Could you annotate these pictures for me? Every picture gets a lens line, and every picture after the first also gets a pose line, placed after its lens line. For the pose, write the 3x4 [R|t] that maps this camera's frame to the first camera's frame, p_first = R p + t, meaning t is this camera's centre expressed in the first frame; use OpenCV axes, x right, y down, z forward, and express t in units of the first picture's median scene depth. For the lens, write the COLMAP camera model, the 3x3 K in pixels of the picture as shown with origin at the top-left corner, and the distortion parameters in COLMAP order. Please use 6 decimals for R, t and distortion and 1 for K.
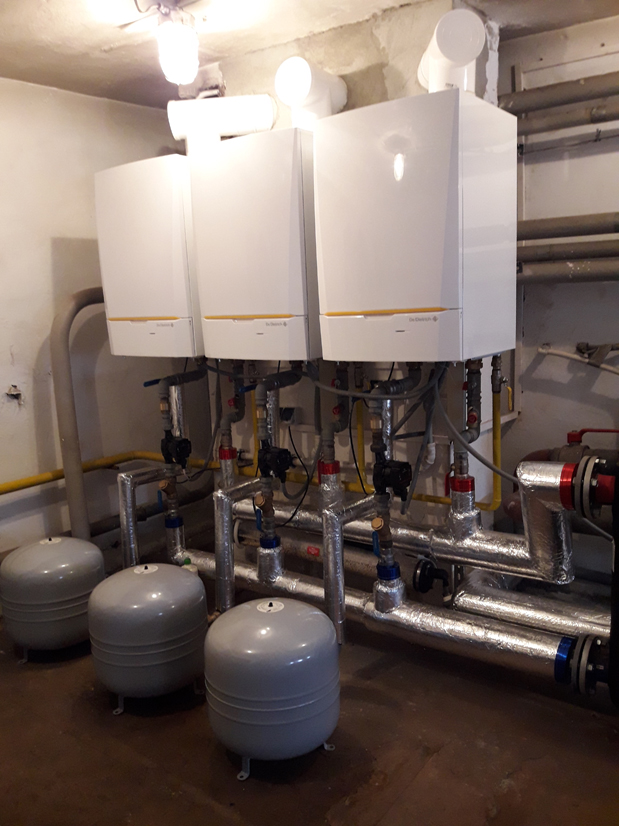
lens RADIAL K [[684.0, 0, 309.5], [0, 684.0, 413.0], [0, 0, 1]] dist [0.060501, -0.143276]
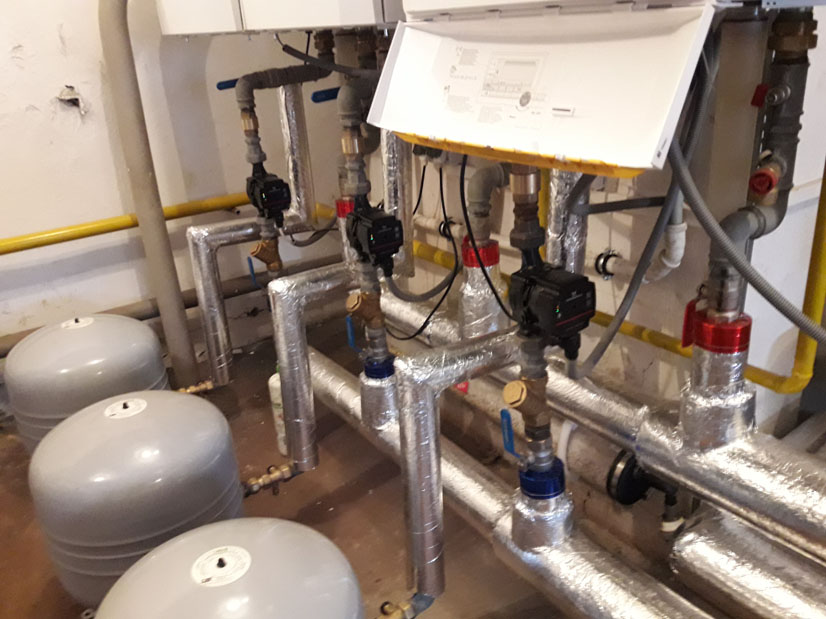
lens RADIAL K [[684.0, 0, 429.4], [0, 684.0, 310.4], [0, 0, 1]] dist [0.060501, -0.143276]
pose [[0.951696, 0.107972, -0.287432, 0.156278], [-0.030832, 0.965004, 0.260415, -0.015638], [0.305491, -0.238974, 0.921719, 0.499847]]
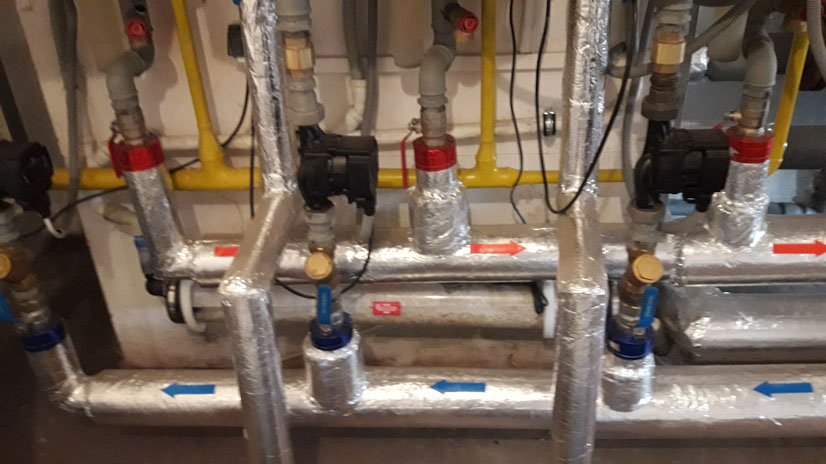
lens RADIAL K [[664.0, 0, 413.0], [0, 664.0, 232.0], [0, 0, 1]] dist [0.213949, -0.685842]
pose [[0.825793, -0.282445, 0.488150, -0.219760], [0.065293, 0.907615, 0.414694, -0.058929], [-0.560180, -0.310579, 0.767945, 0.670936]]
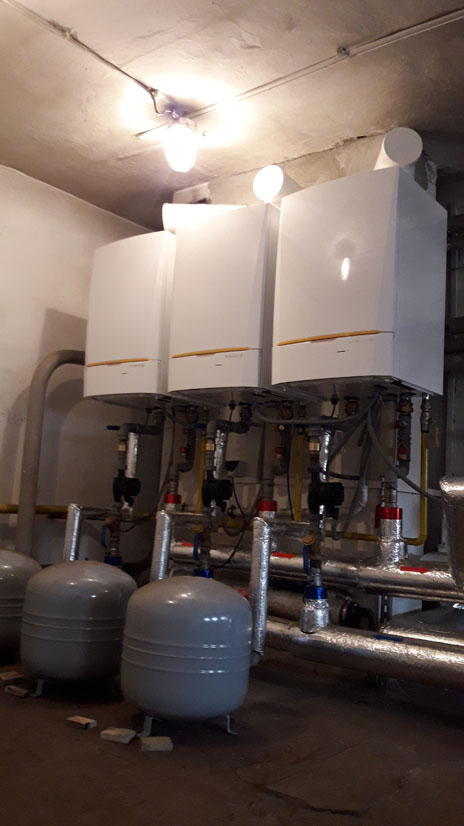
lens RADIAL K [[664.0, 0, 232.0], [0, 664.0, 413.0], [0, 0, 1]] dist [0.213949, -0.685842]
pose [[0.993970, 0.099586, -0.045895, 0.008197], [-0.108631, 0.951318, -0.288432, 0.257139], [0.014937, 0.291678, 0.956400, -0.044707]]
